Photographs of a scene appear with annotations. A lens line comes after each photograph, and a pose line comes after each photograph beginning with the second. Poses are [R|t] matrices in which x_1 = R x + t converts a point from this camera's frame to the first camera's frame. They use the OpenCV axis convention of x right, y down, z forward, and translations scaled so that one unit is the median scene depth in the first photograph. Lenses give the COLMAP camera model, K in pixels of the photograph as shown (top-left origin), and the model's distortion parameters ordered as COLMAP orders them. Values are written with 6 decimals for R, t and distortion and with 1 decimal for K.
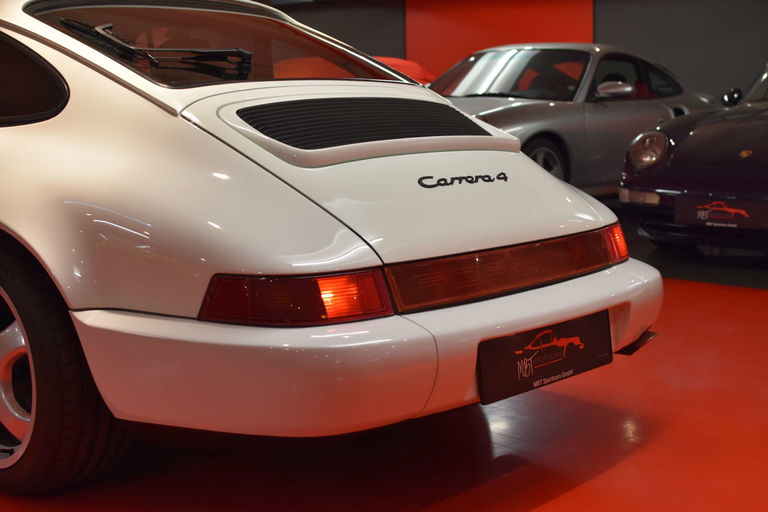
lens RADIAL K [[1175.7, 0, 384.0], [0, 1175.7, 256.0], [0, 0, 1]] dist [-0.168333, 0.025683]
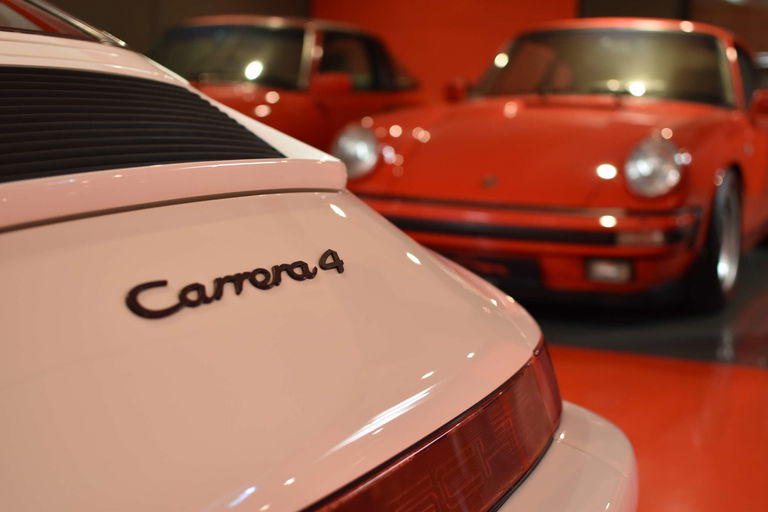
lens RADIAL K [[1175.7, 0, 384.0], [0, 1175.7, 256.0], [0, 0, 1]] dist [-0.168333, 0.025683]
pose [[0.966907, -0.015532, 0.254656, 0.014785], [0.014536, 0.999878, 0.005795, -0.075262], [-0.254715, -0.001902, 0.967014, 0.628084]]
